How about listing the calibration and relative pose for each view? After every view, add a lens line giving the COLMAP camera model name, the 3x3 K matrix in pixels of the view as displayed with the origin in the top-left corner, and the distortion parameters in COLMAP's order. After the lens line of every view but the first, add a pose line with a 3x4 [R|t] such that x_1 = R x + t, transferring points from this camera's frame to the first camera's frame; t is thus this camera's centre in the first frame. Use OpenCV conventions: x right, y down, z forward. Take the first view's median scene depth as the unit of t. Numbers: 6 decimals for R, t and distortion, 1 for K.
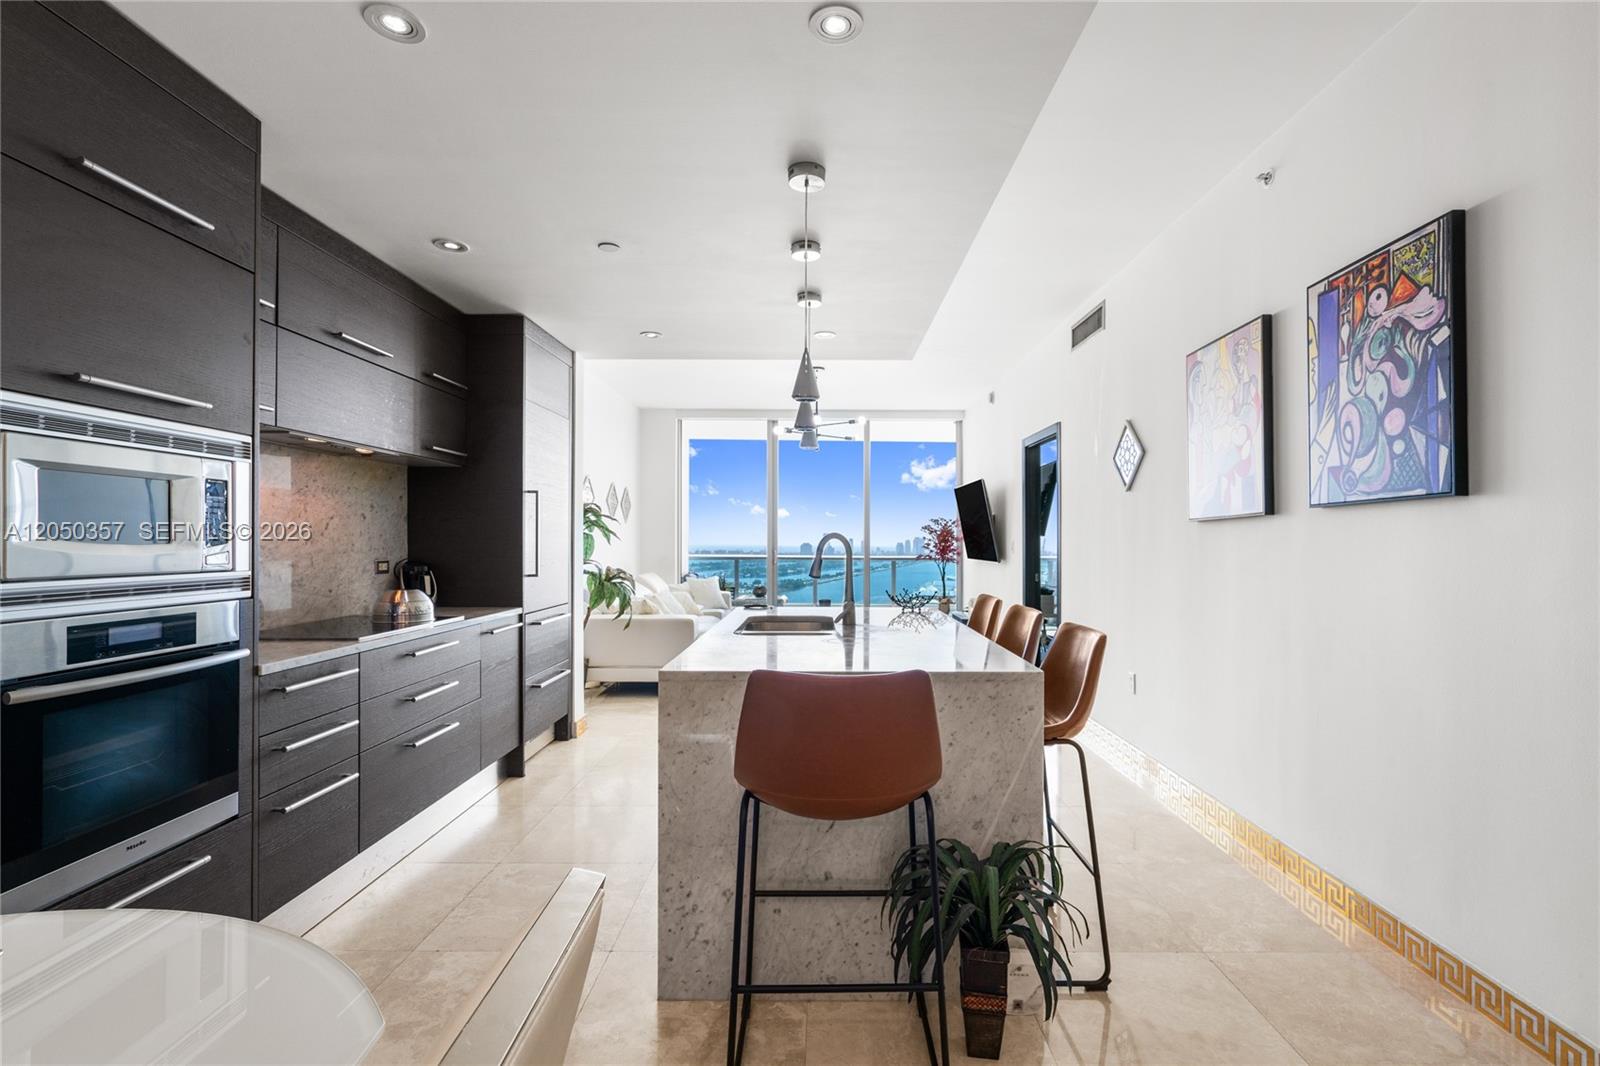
lens RADIAL K [[725.0, 0, 818.0], [0, 725.0, 536.2], [0, 0, 1]] dist [-0.008637, 0.004089]
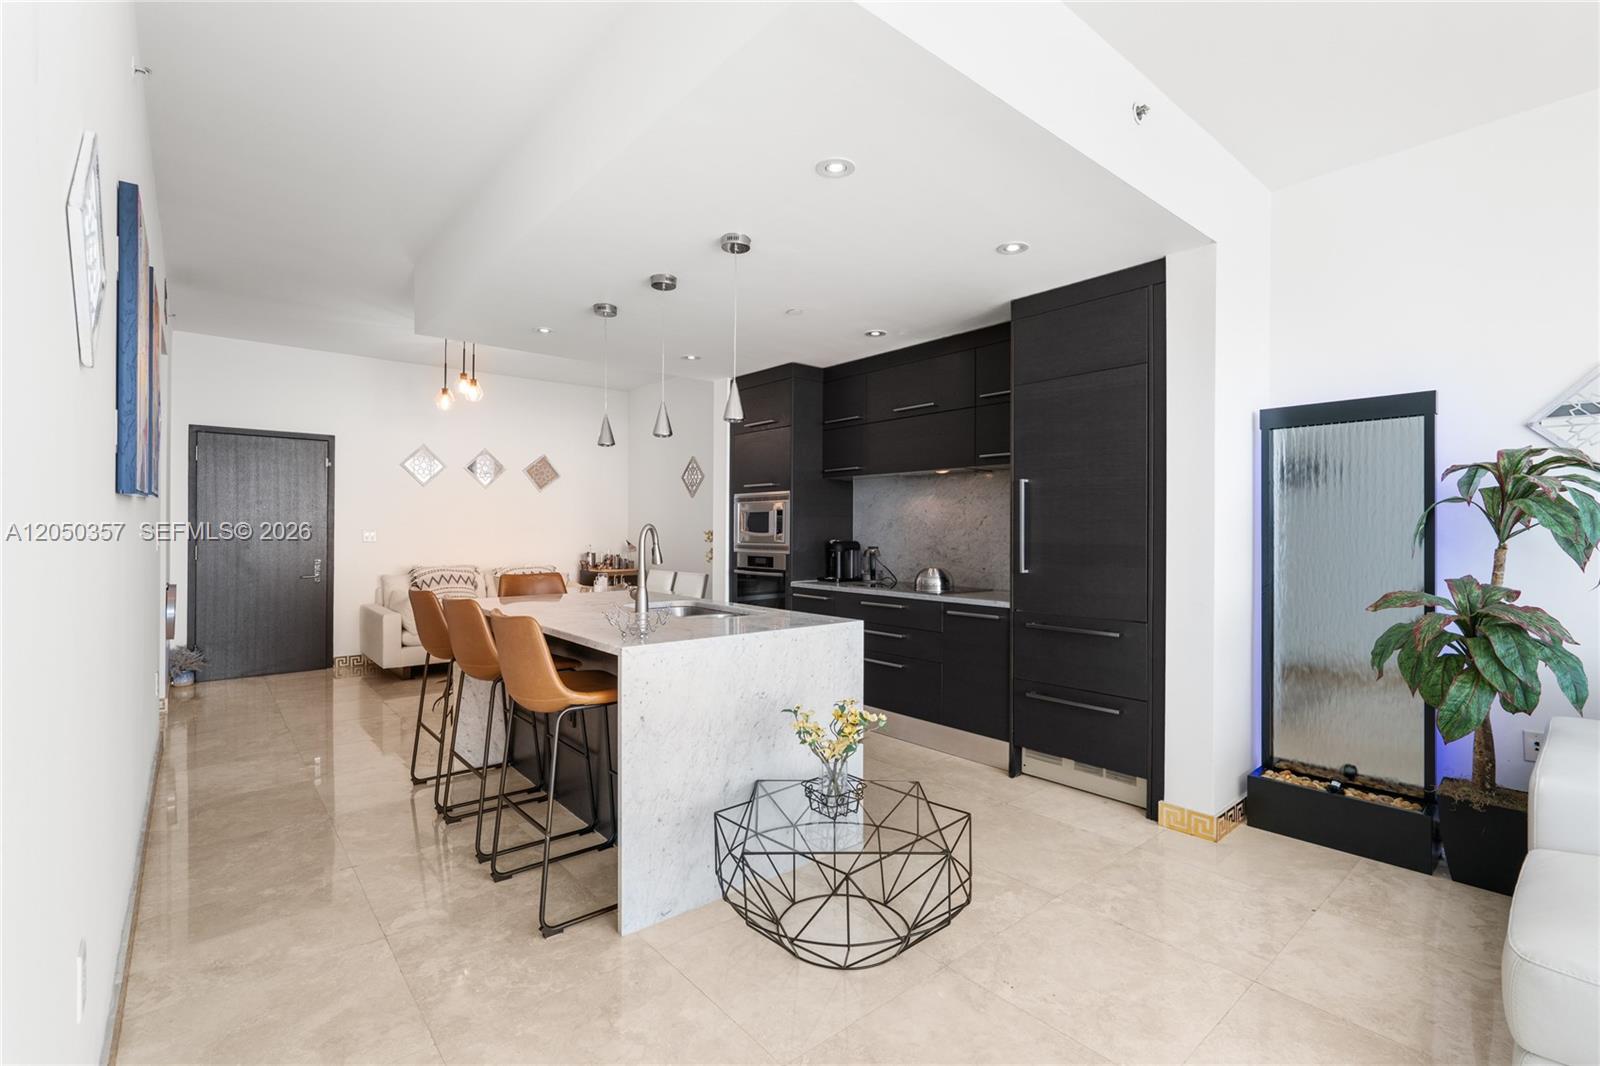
lens RADIAL K [[725.0, 0, 805.9], [0, 725.0, 528.9], [0, 0, 1]] dist [-0.008637, 0.004089]
pose [[-0.762620, -0.007035, -0.646809, 0.681052], [-0.002256, 0.999964, -0.008217, 0.013344], [0.646843, -0.004807, -0.762608, 2.481396]]
